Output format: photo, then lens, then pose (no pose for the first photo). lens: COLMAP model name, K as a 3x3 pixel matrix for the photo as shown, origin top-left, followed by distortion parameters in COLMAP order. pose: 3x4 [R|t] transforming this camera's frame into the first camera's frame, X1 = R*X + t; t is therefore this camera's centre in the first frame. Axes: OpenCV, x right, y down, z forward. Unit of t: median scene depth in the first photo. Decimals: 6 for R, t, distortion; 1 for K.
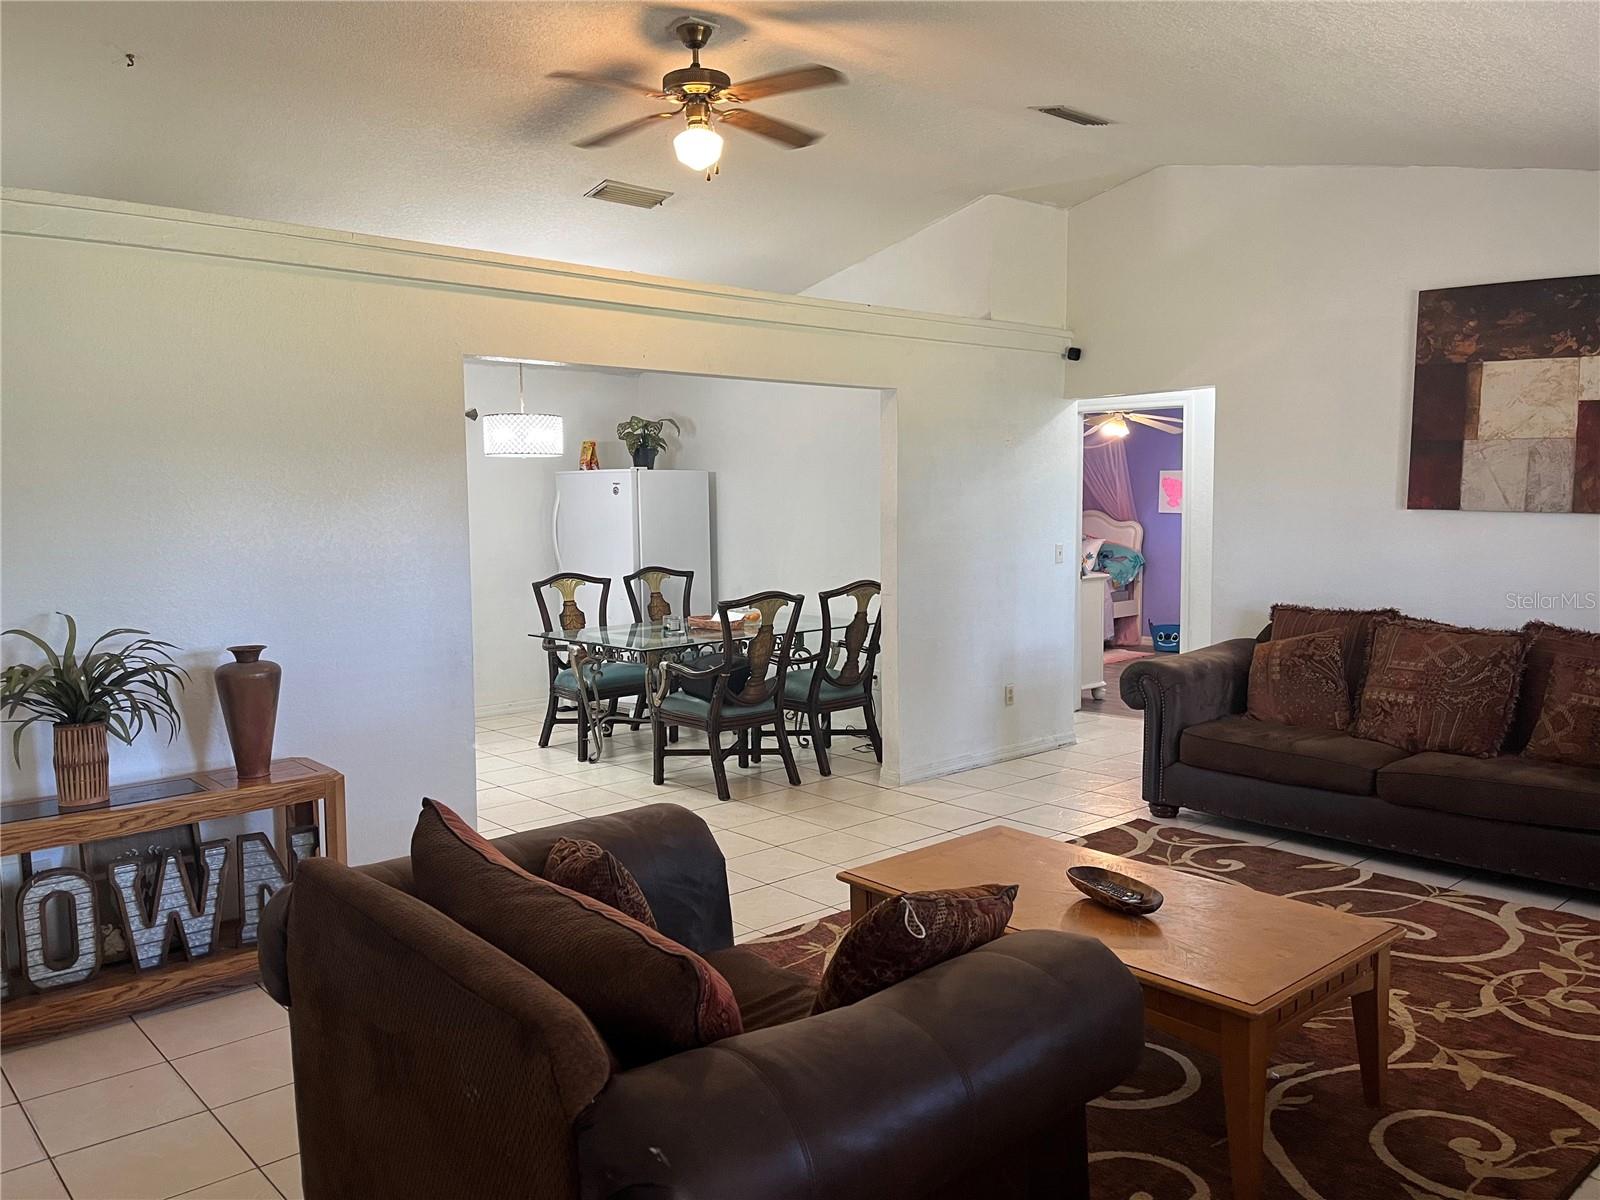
lens RADIAL K [[1217.9, 0, 788.1], [0, 1217.9, 590.8], [0, 0, 1]] dist [0.074193, -0.088976]
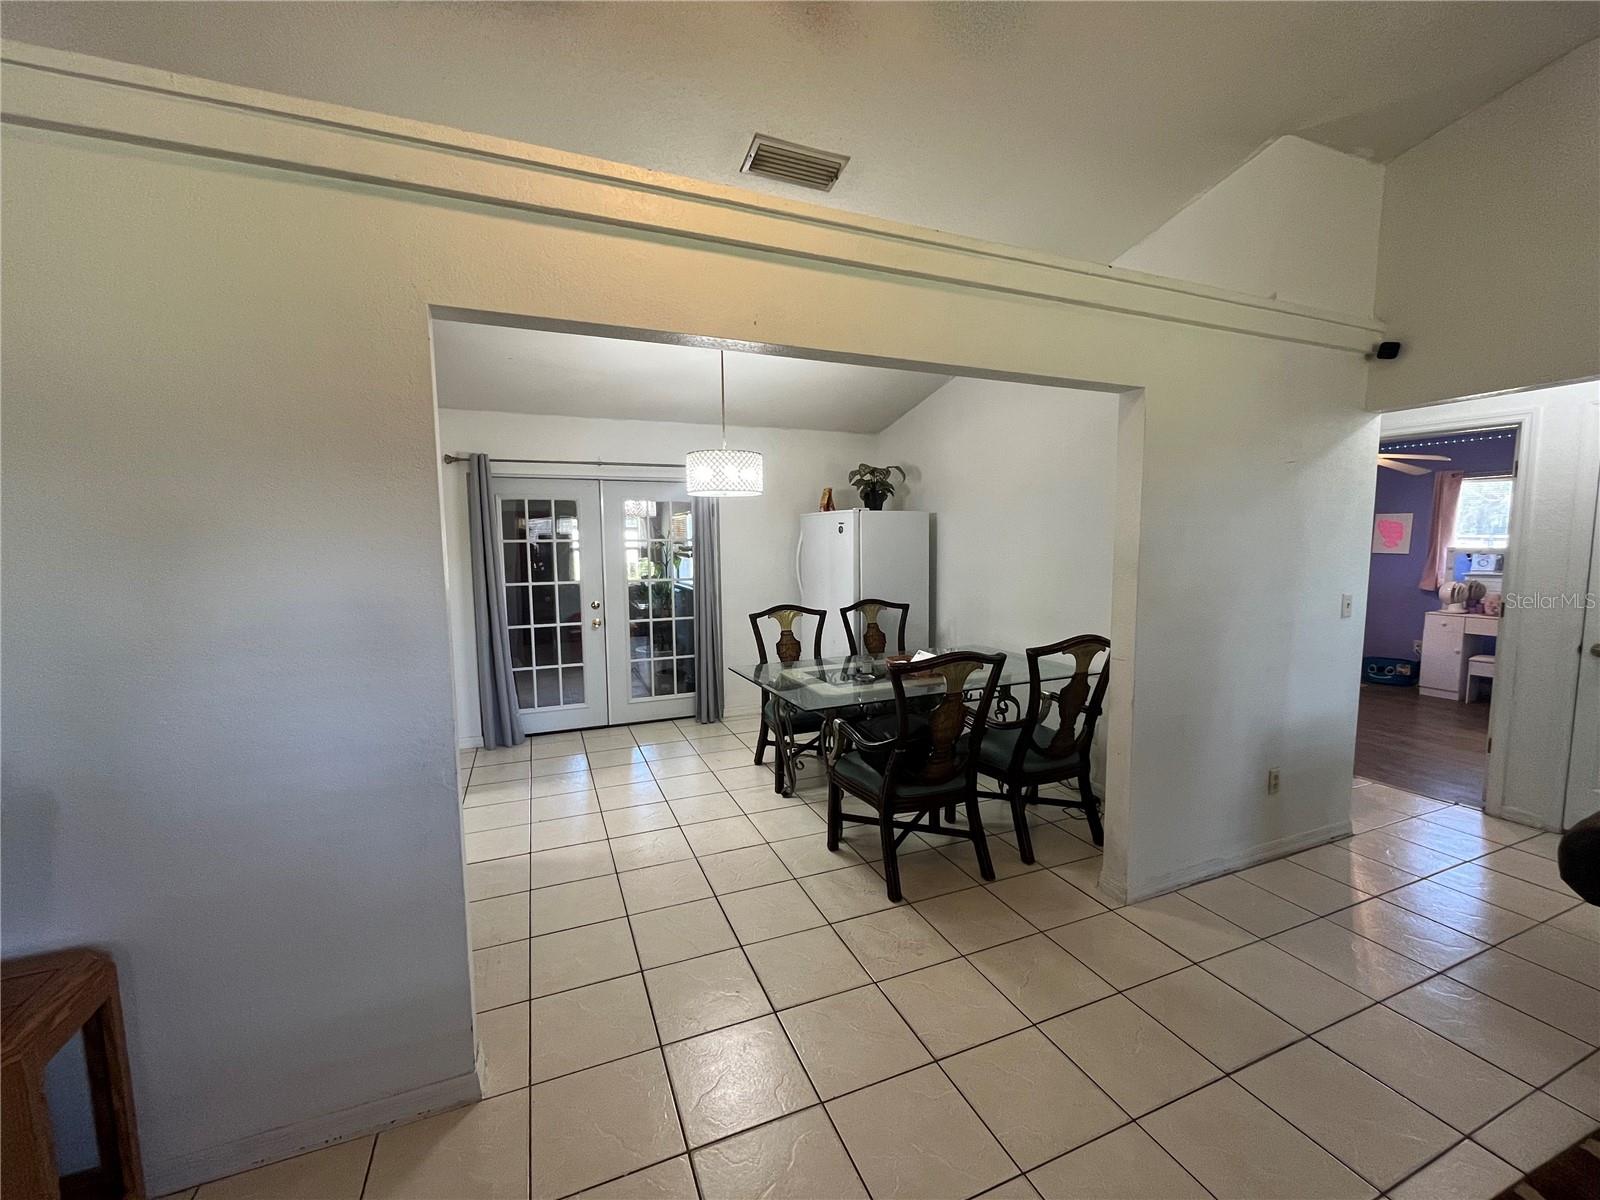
lens RADIAL K [[649.4, 0, 798.8], [0, 649.4, 601.2], [0, 0, 1]] dist [-0.000491, -0.000519]
pose [[0.945261, 0.033272, -0.324616, 0.024935], [-0.027119, 0.999357, 0.023461, -0.043856], [0.325188, -0.013374, 0.945555, 0.626288]]
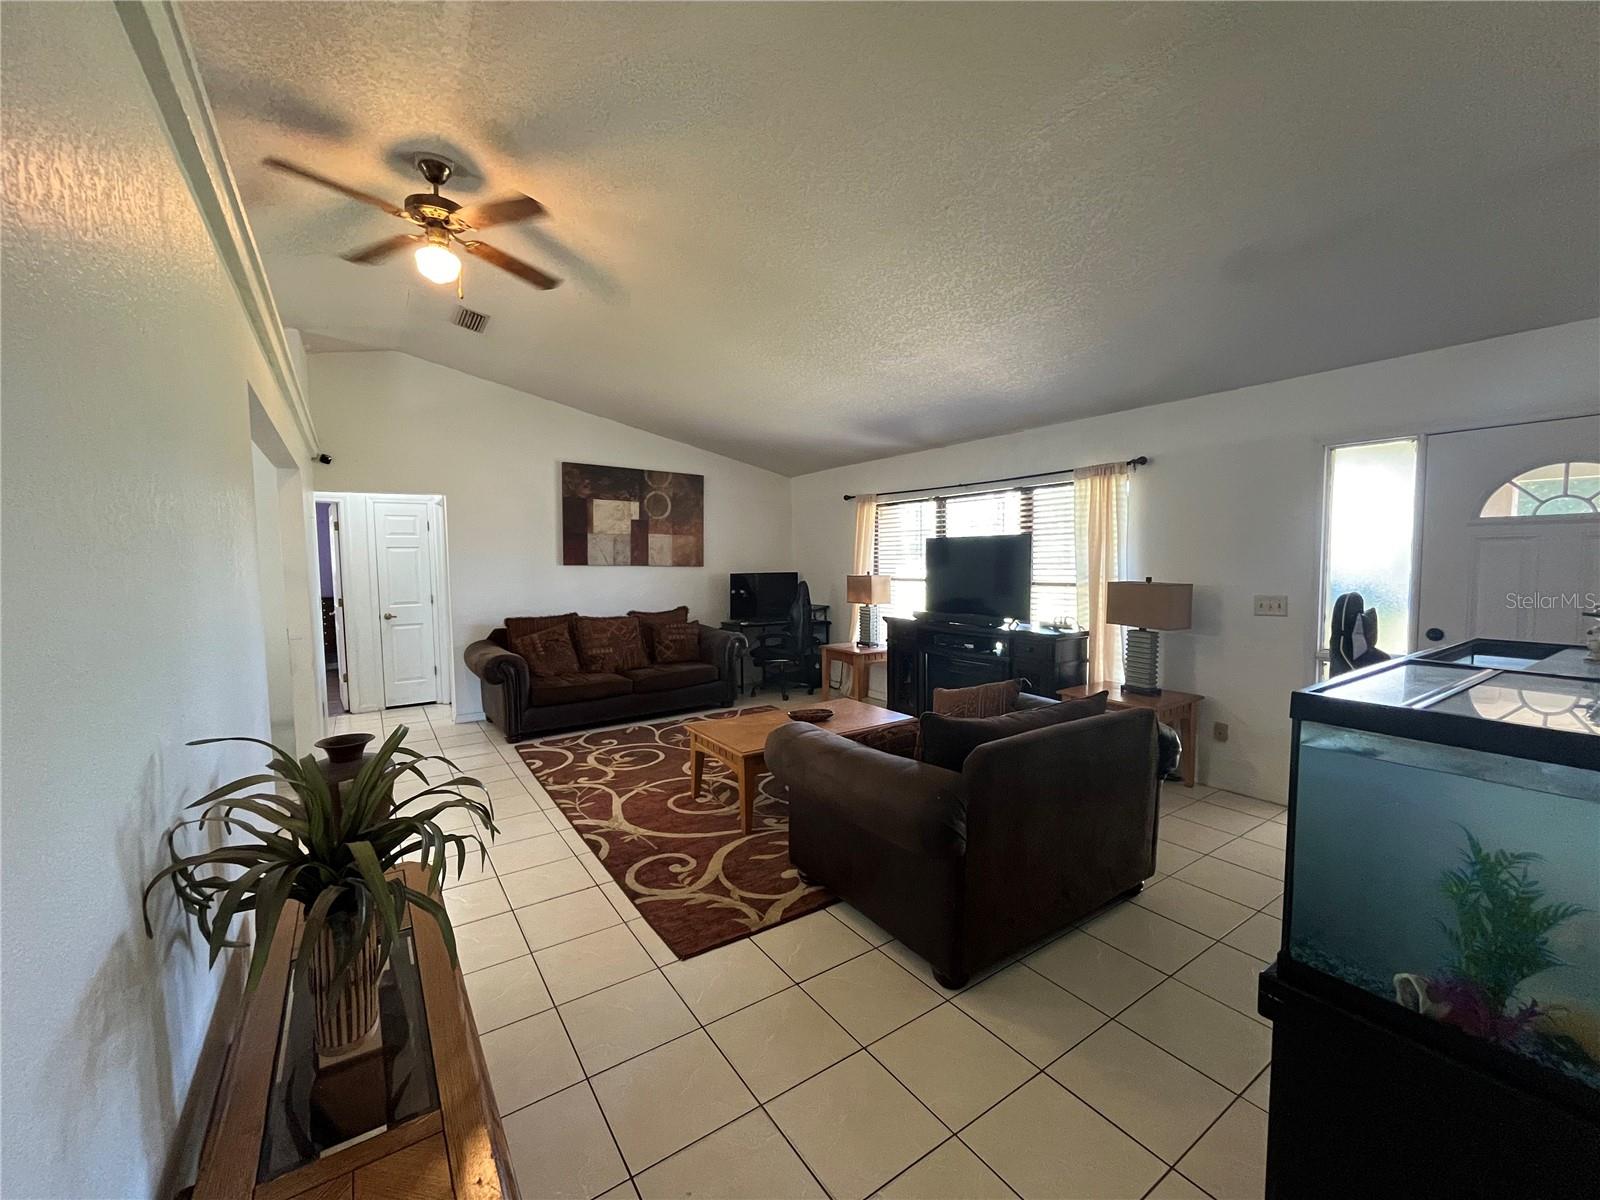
lens RADIAL K [[649.7, 0, 799.7], [0, 649.7, 601.8], [0, 0, 1]] dist [-0.002127, -0.000150]
pose [[0.129025, -0.059265, 0.989869, -0.564149], [0.091714, 0.994647, 0.047597, -0.021553], [-0.987391, 0.084643, 0.133770, 0.484900]]
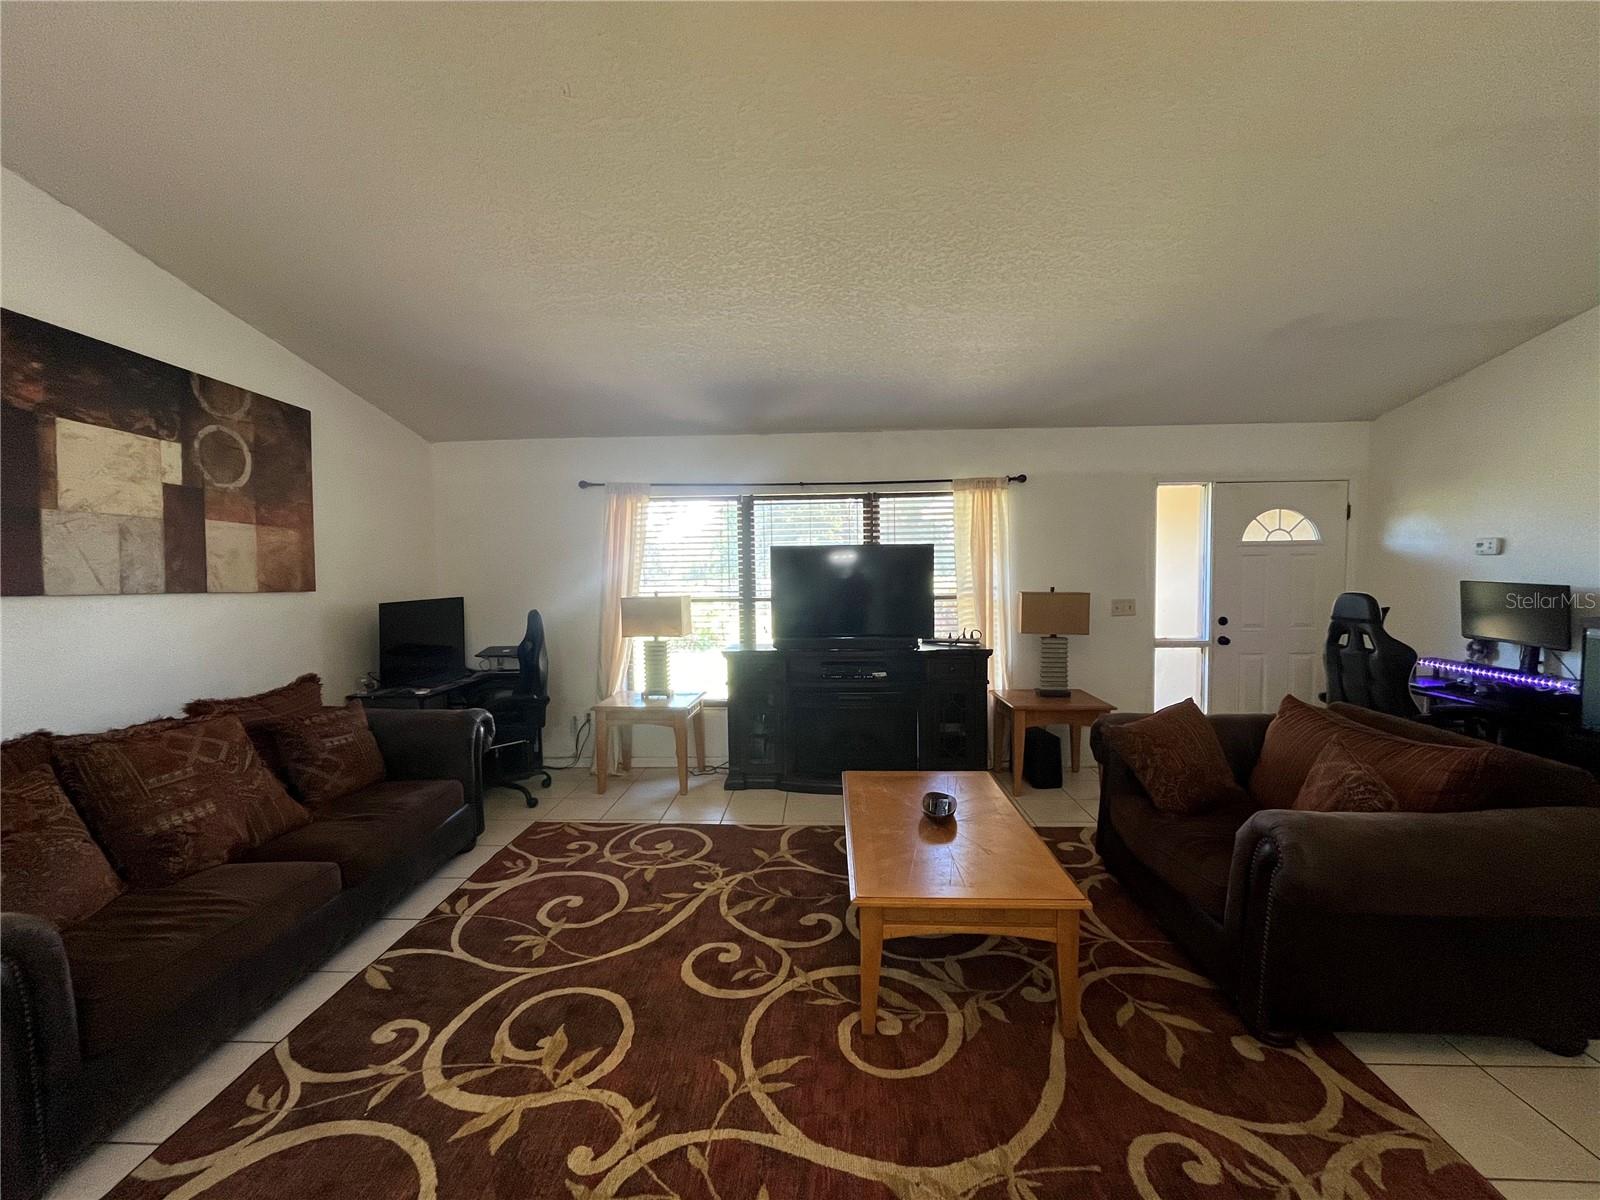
lens RADIAL K [[649.7, 0, 799.7], [0, 649.7, 601.8], [0, 0, 1]] dist [-0.002127, -0.000150]
pose [[-0.721959, -0.018483, 0.691689, -0.102849], [0.076918, 0.991304, 0.106773, -0.069403], [-0.687648, 0.130289, -0.714259, 0.976881]]
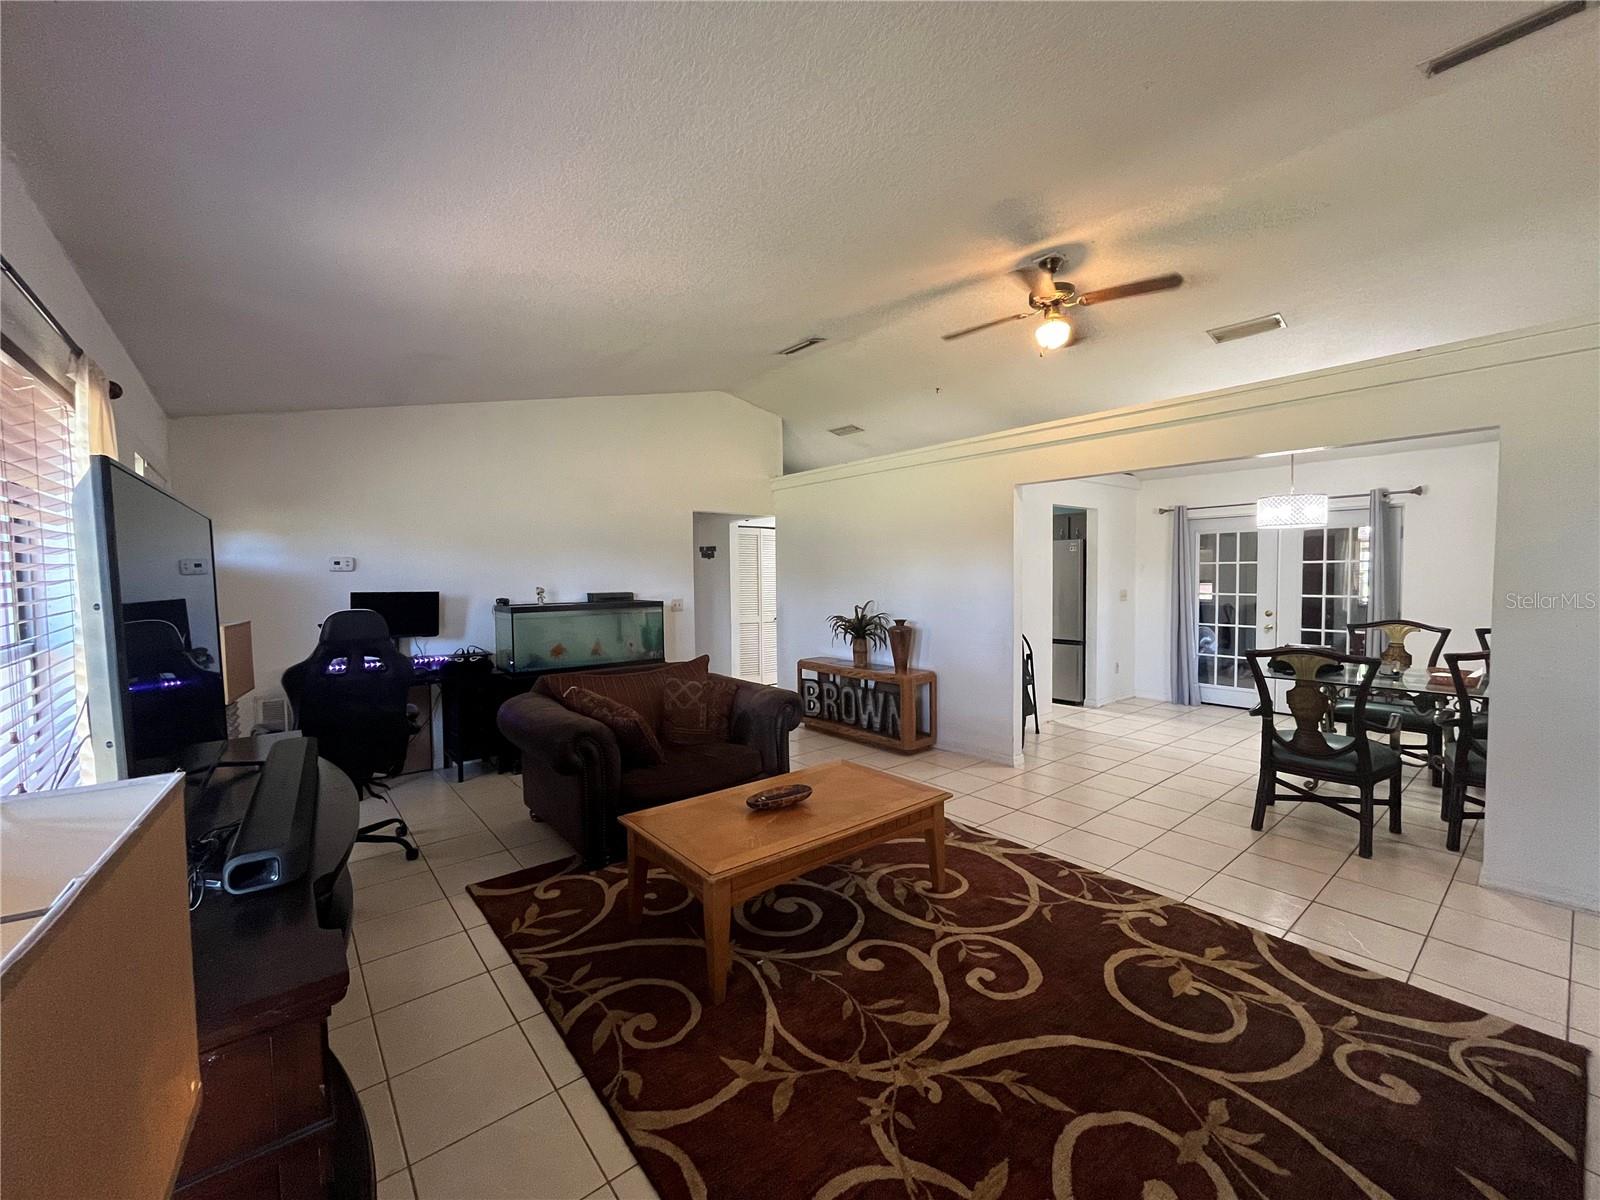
lens RADIAL K [[649.7, 0, 799.7], [0, 649.7, 601.8], [0, 0, 1]] dist [-0.002127, -0.000150]
pose [[-0.037449, 0.056008, -0.997728, 0.644565], [-0.068728, 0.995920, 0.058486, -0.039587], [0.996932, 0.070762, -0.033447, 0.602161]]
